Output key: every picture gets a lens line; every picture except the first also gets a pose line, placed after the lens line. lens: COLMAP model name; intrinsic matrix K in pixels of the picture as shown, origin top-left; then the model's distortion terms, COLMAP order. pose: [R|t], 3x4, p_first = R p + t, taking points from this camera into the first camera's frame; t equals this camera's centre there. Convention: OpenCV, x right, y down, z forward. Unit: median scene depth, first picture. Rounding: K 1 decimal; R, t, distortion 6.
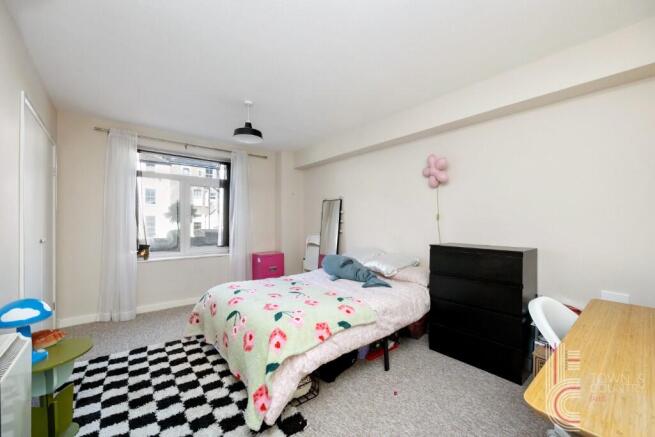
lens RADIAL K [[263.2, 0, 325.7], [0, 263.2, 220.5], [0, 0, 1]] dist [0.000214, -0.000015]
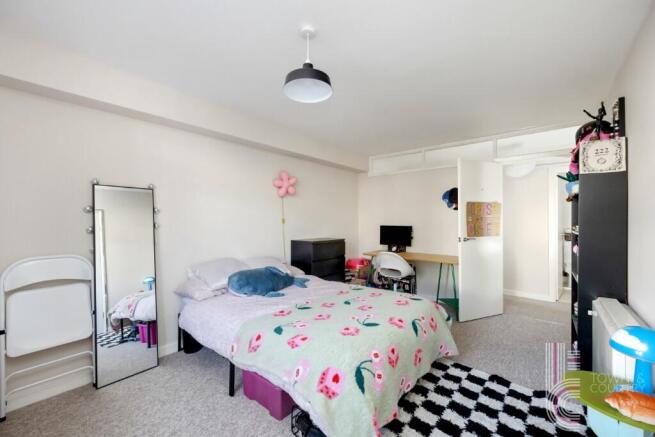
lens RADIAL K [[263.2, 0, 325.7], [0, 263.2, 220.5], [0, 0, 1]] dist [0.000214, -0.000015]
pose [[-0.158049, -0.000537, 0.987431, -0.878398], [0.000418, 1.000000, 0.000611, -0.017204], [-0.987431, 0.000510, -0.158049, 1.043577]]
